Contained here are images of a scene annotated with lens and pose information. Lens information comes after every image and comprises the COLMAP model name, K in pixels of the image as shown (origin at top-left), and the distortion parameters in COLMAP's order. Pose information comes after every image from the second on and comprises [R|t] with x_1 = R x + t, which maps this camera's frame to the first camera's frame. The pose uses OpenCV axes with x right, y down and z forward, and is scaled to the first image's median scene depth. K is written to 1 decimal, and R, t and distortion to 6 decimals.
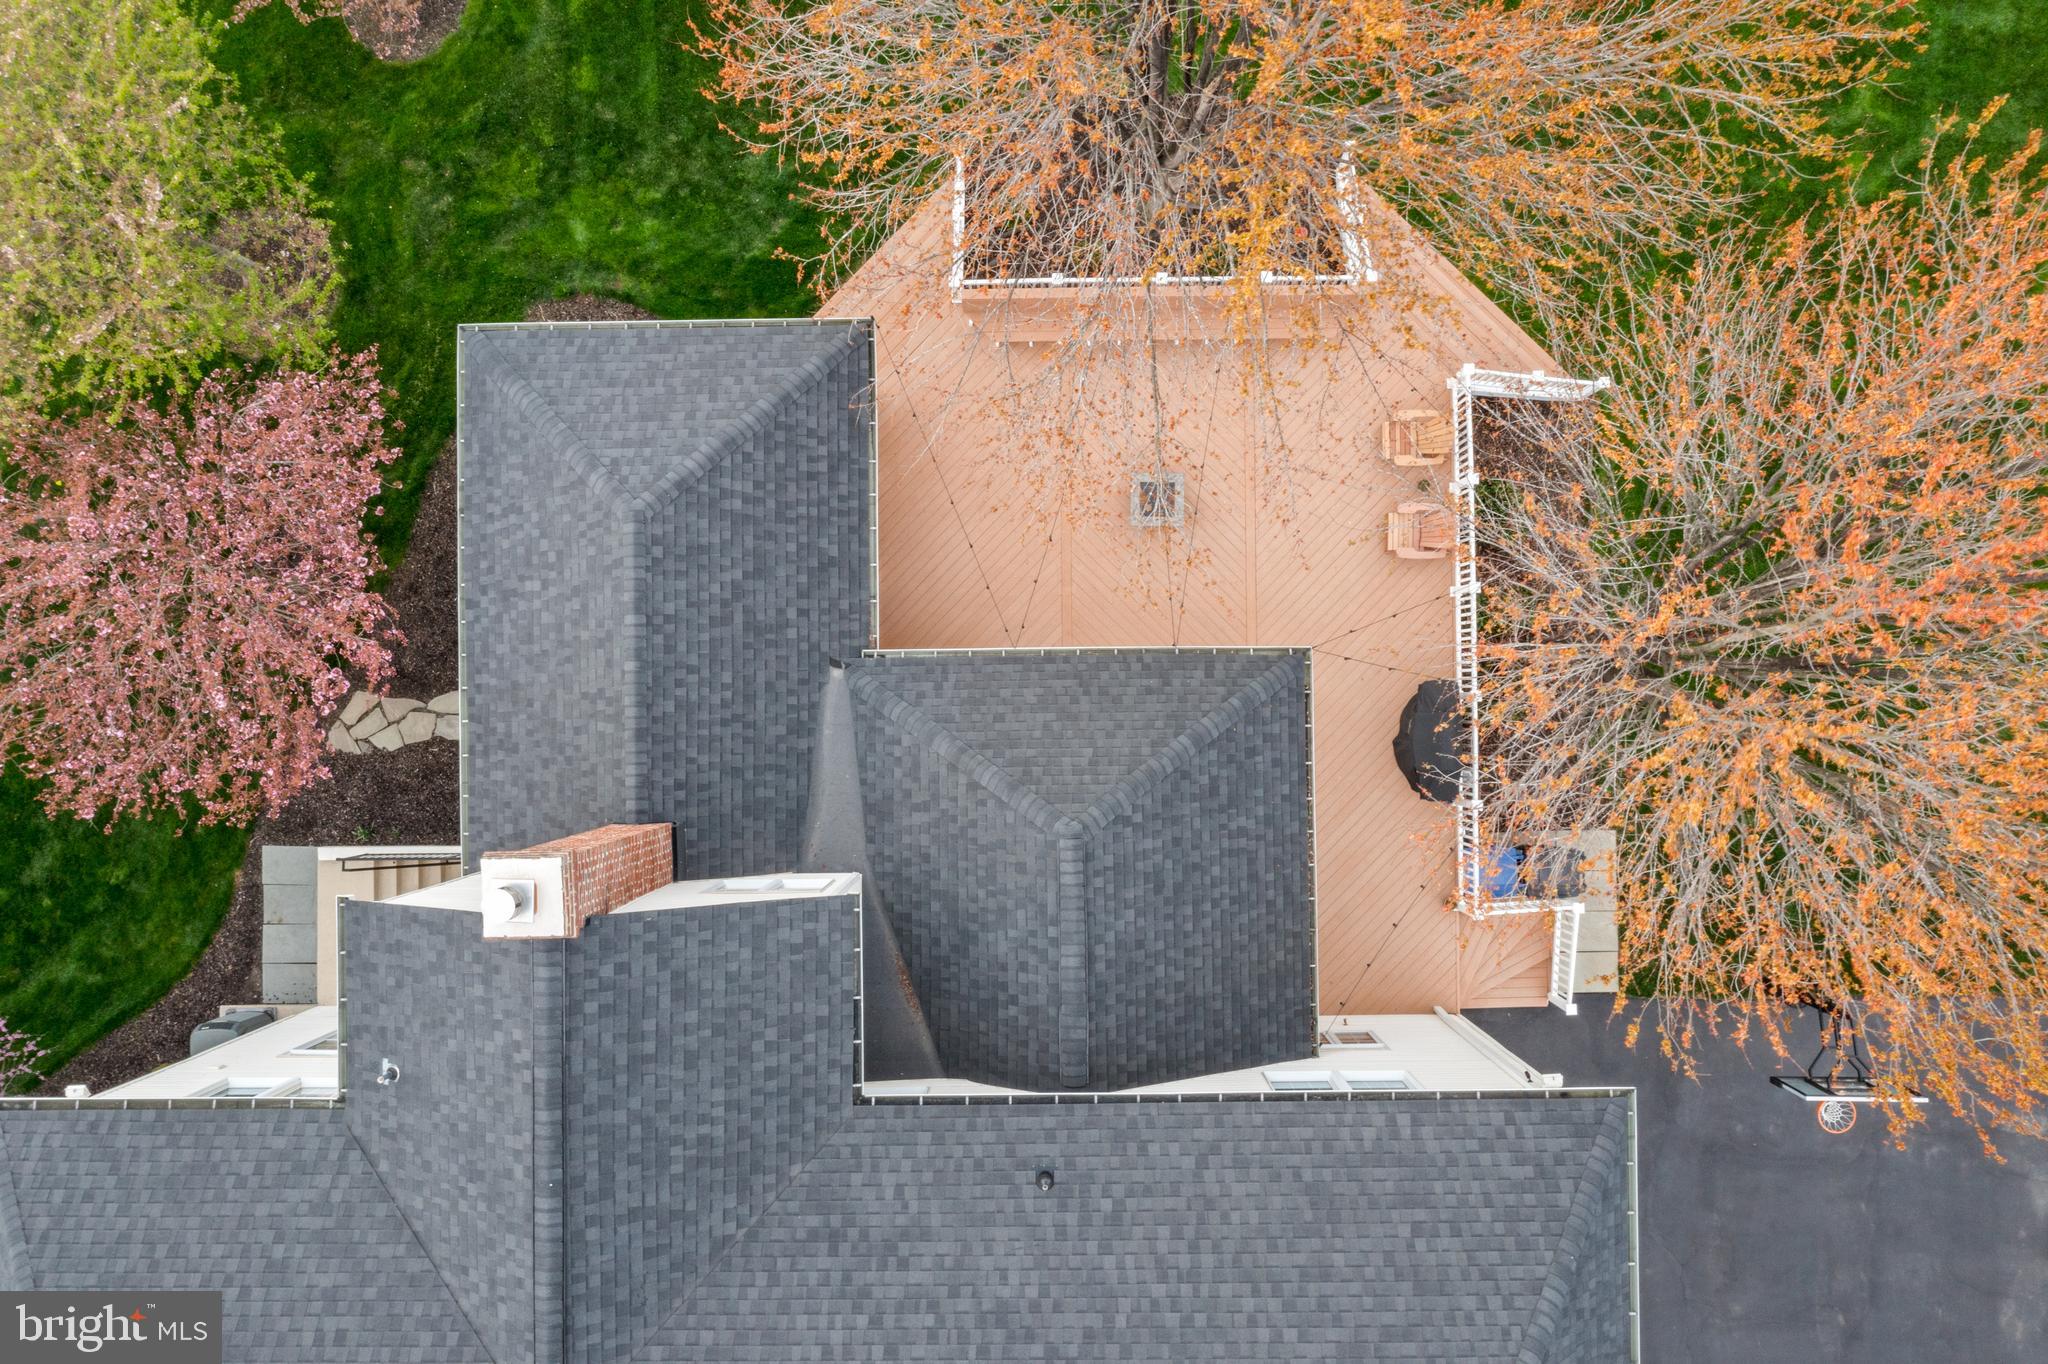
lens RADIAL K [[1631.8, 0, 1039.6], [0, 1631.8, 683.7], [0, 0, 1]] dist [-0.001044, 0.007697]
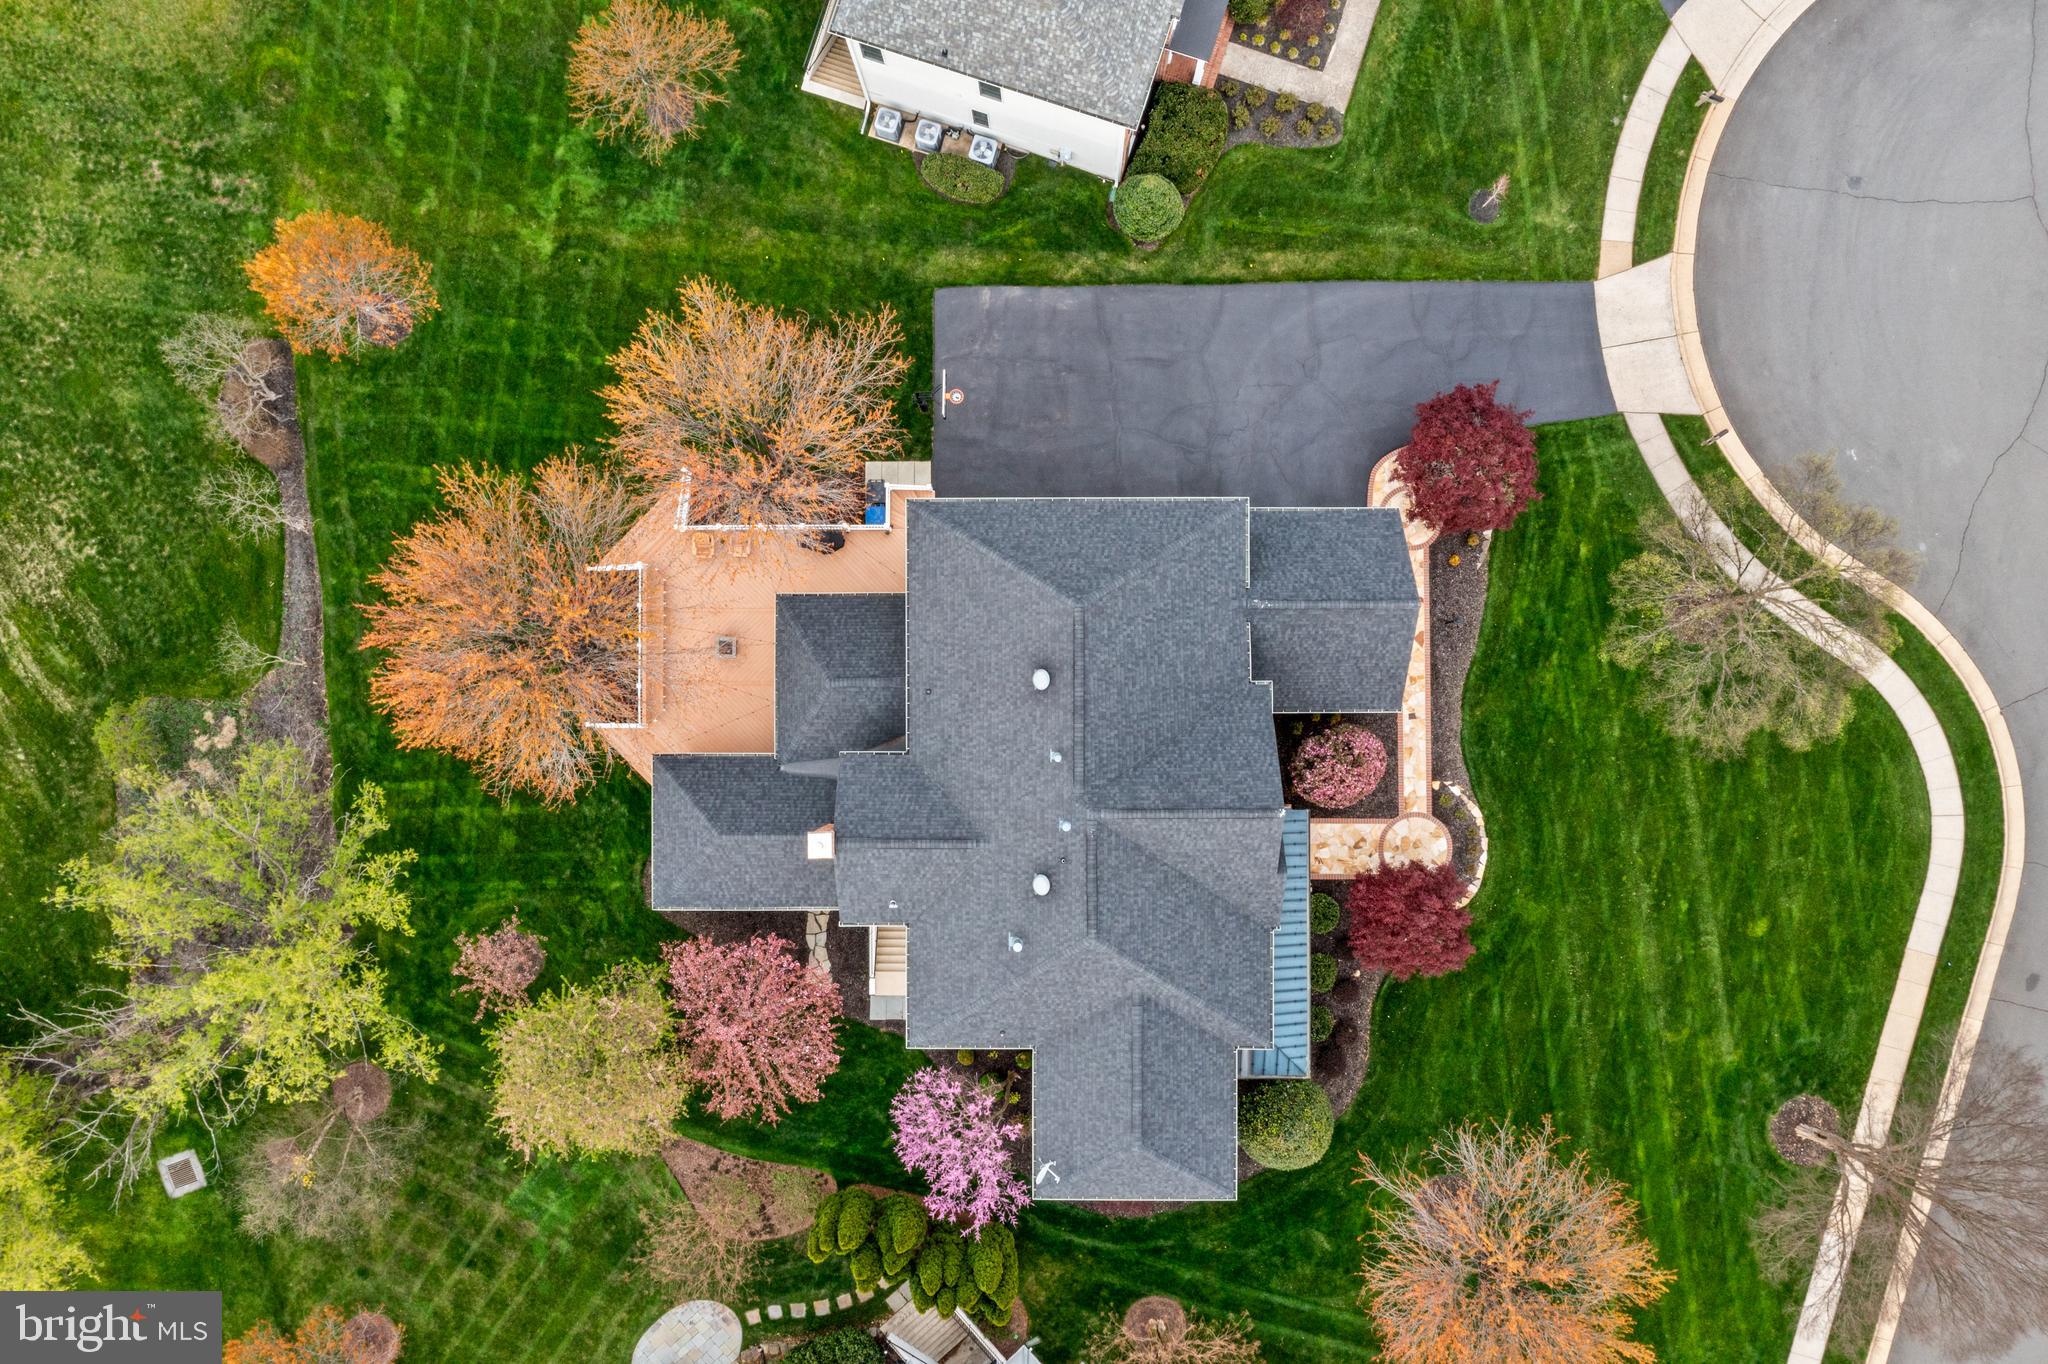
lens RADIAL K [[1631.8, 0, 1039.6], [0, 1631.8, 683.7], [0, 0, 1]] dist [-0.001044, 0.007697]
pose [[0.009350, -0.999794, 0.018037, -0.027120], [0.999956, 0.009366, 0.000792, 0.399749], [-0.000961, 0.018029, 0.999837, -1.643685]]
